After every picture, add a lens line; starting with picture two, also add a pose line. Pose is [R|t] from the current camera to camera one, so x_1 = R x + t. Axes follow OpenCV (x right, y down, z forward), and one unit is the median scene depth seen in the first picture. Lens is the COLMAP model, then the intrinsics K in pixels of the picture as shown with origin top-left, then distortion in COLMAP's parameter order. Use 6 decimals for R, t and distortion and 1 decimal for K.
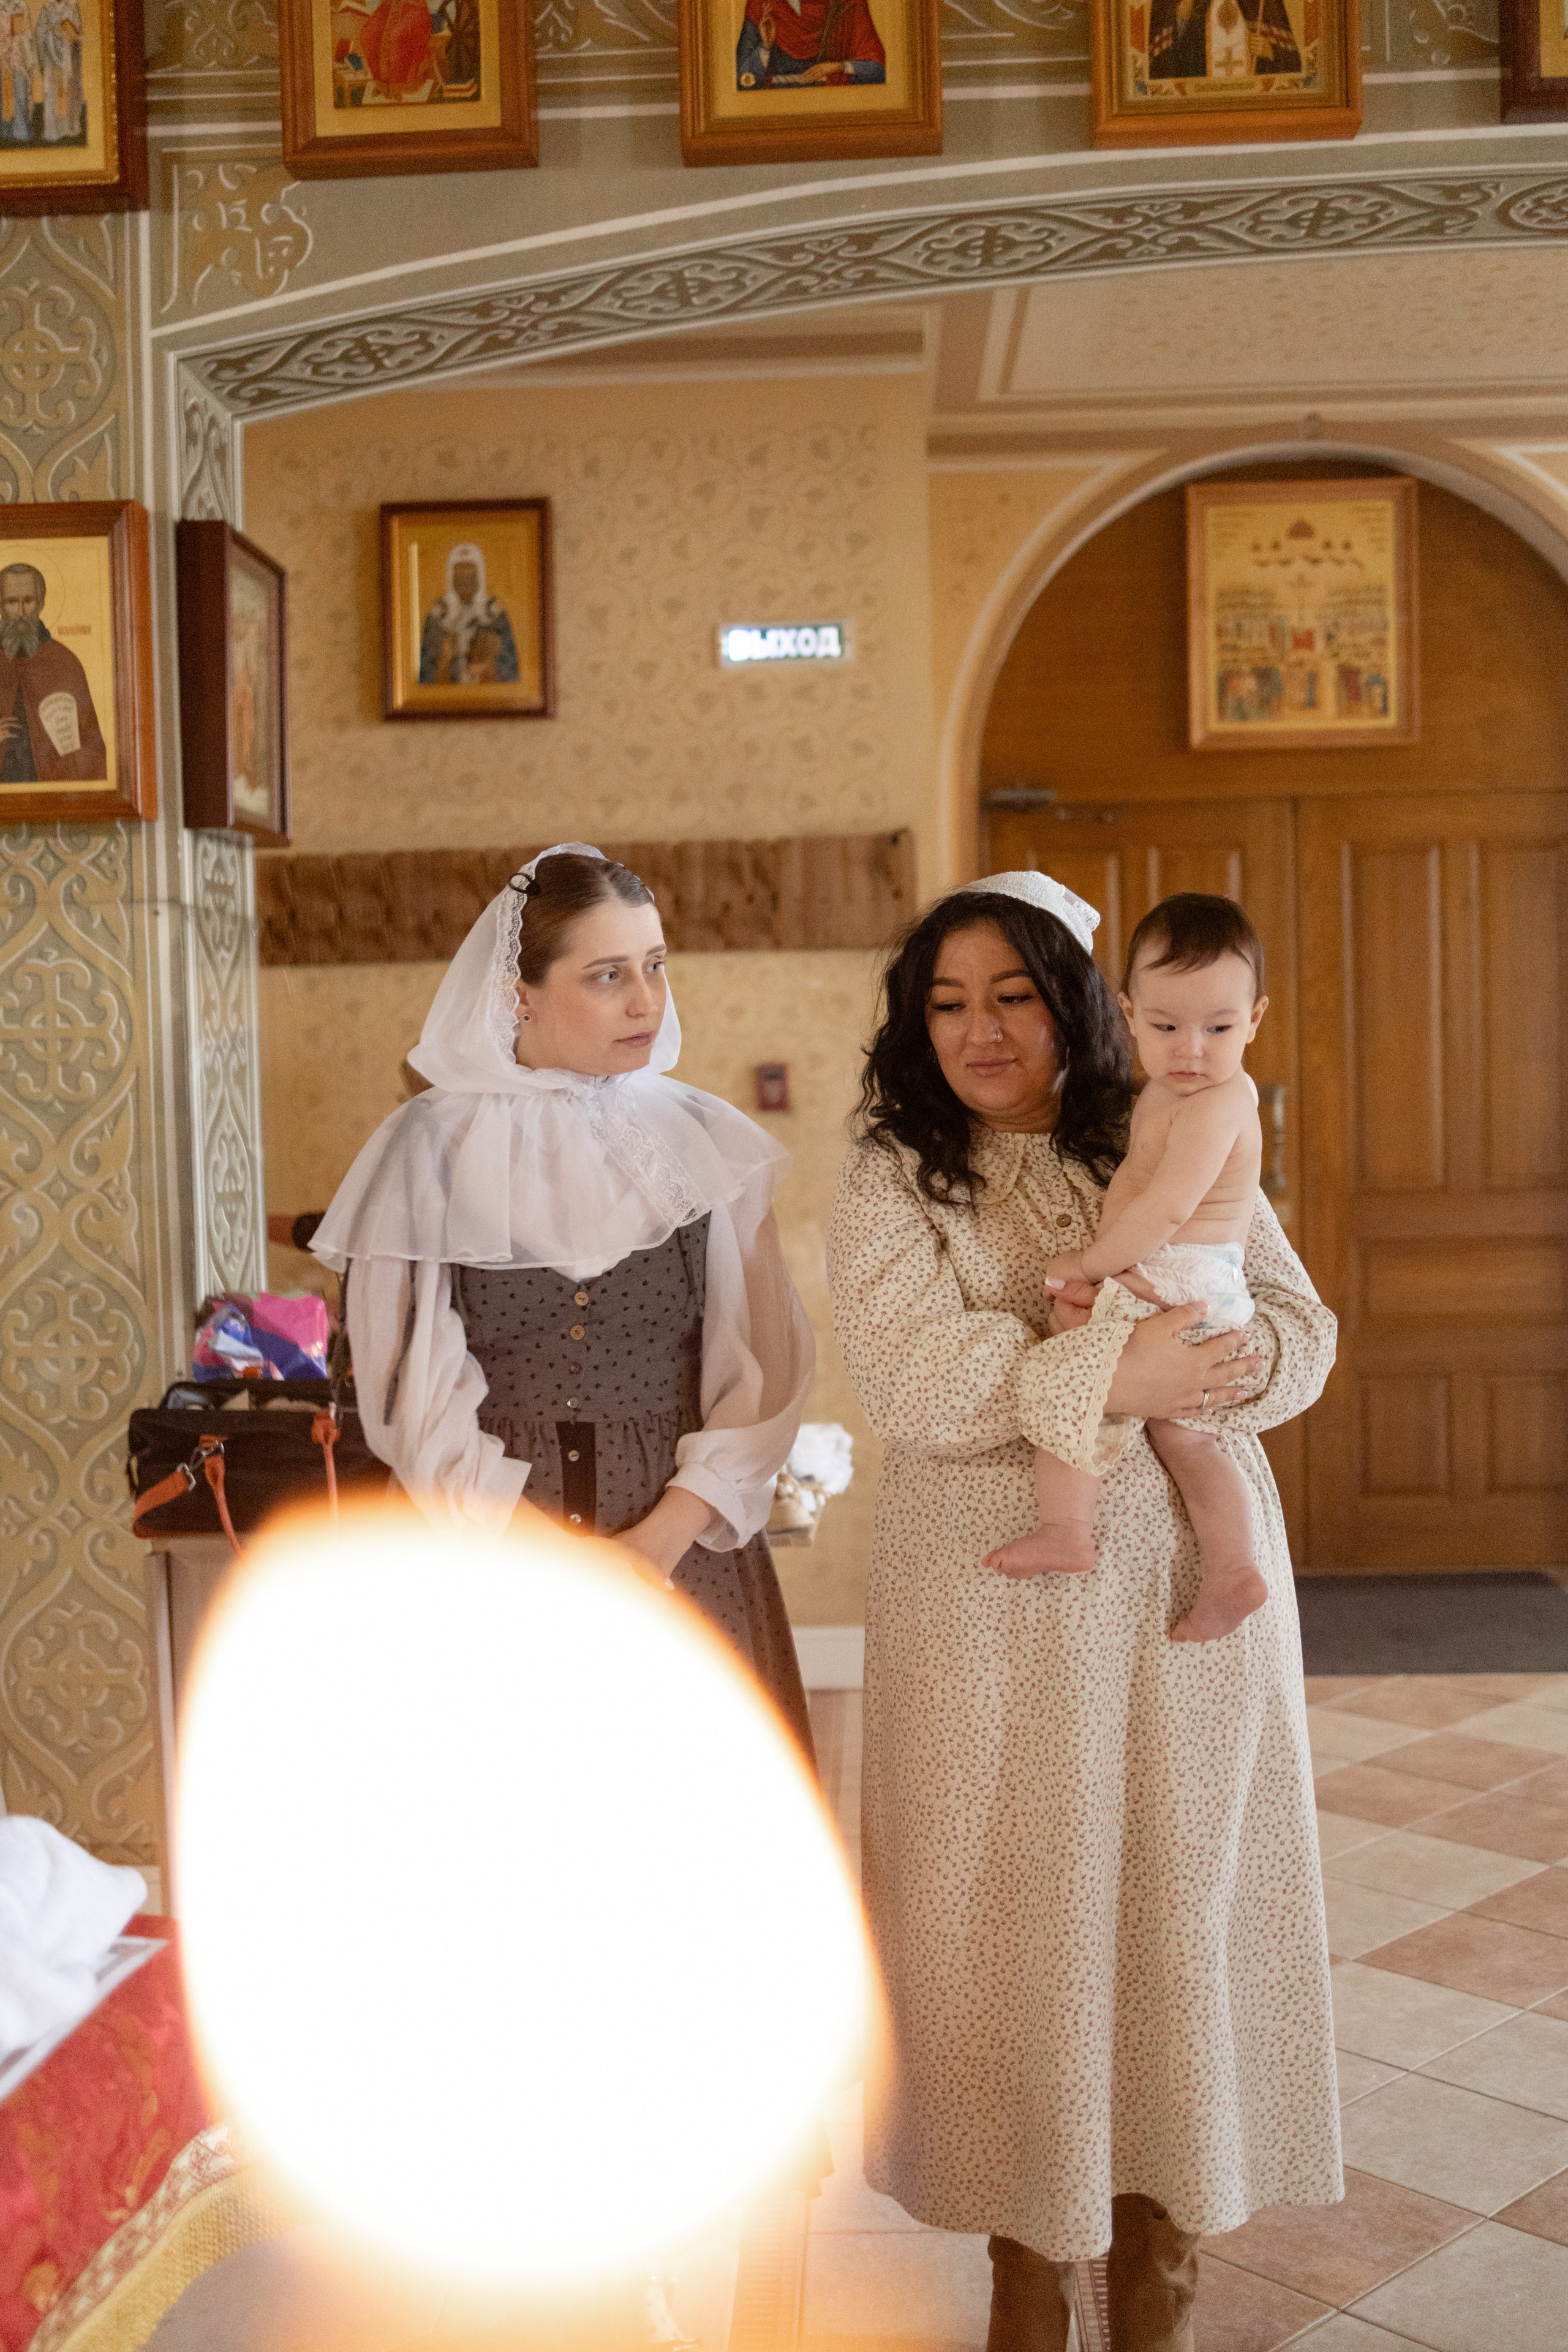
lens RADIAL K [[2419.9, 0, 768.8], [0, 2419.9, 1228.9], [0, 0, 1]] dist [-0.043193, 0.000000]
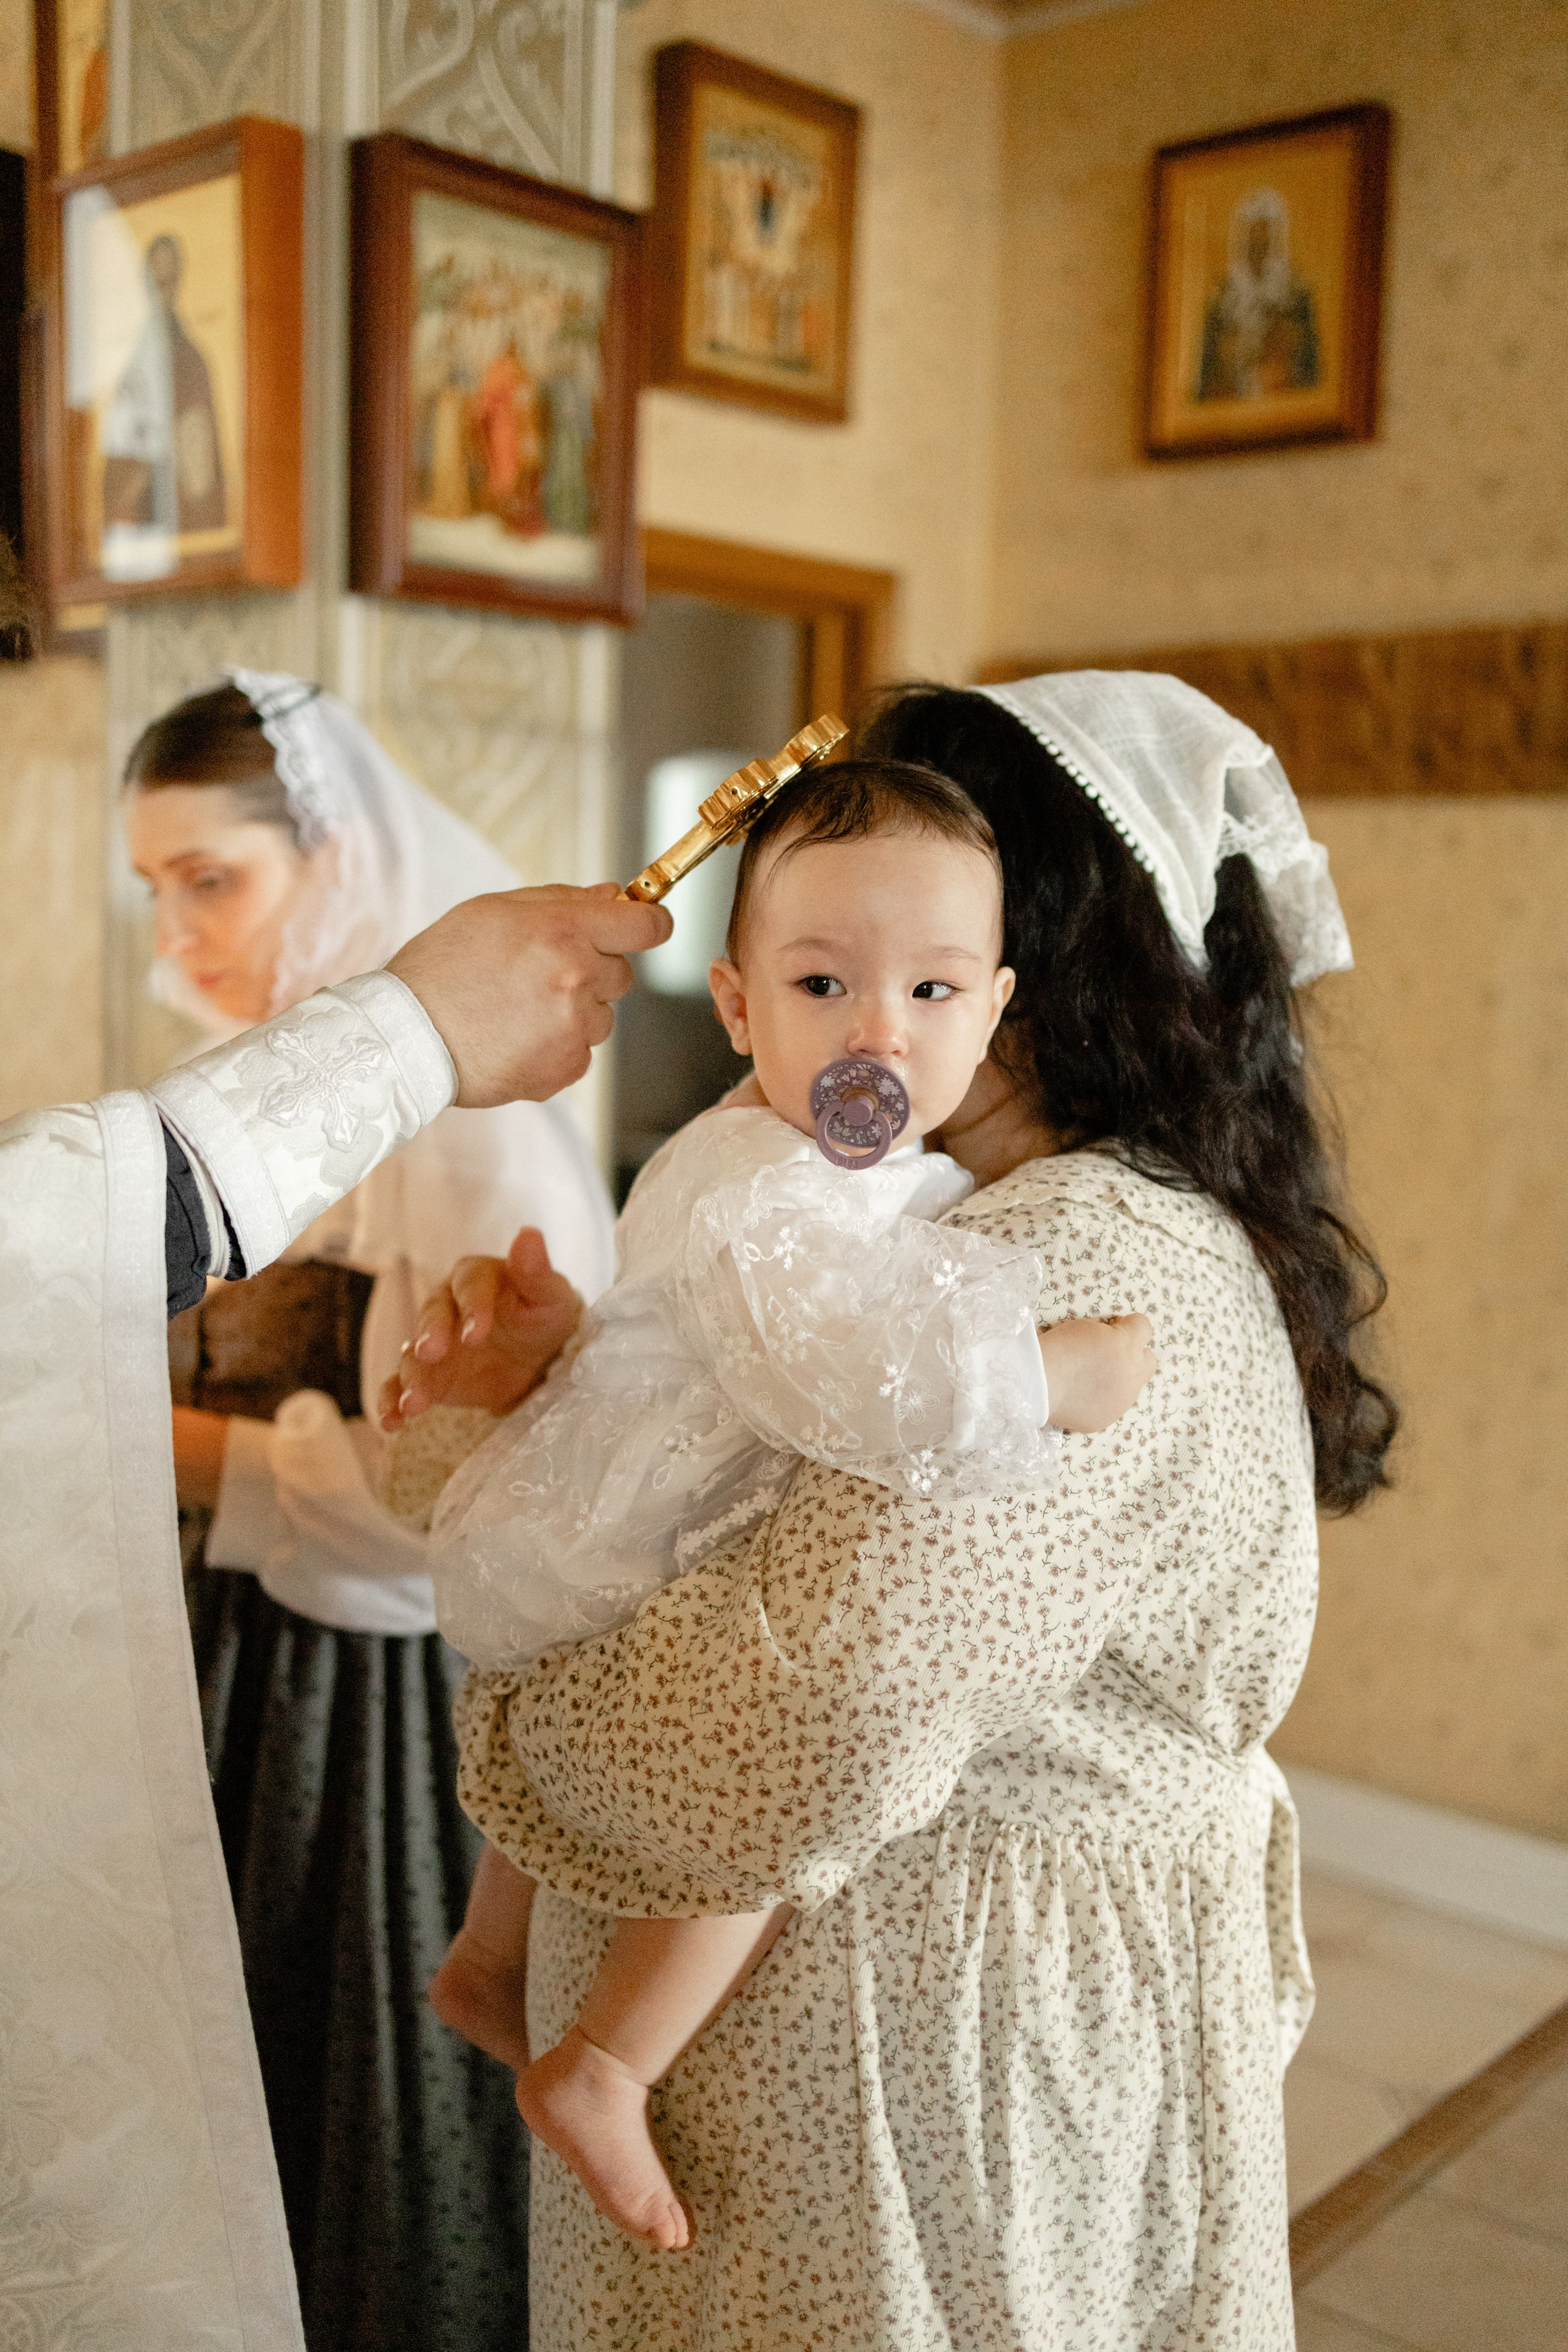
lens RADIAL K [[2419.9, 0, 798.4], [0, 2419.9, 1179.1], [0, 0, 1]] dist [-0.043193, 0.000000]
pose [[0.789963, 0.107427, -0.603670, 0.279150], [-0.082575, 0.994203, 0.068867, -0.056608], [0.607568, -0.004555, 0.794254, 0.509211]]
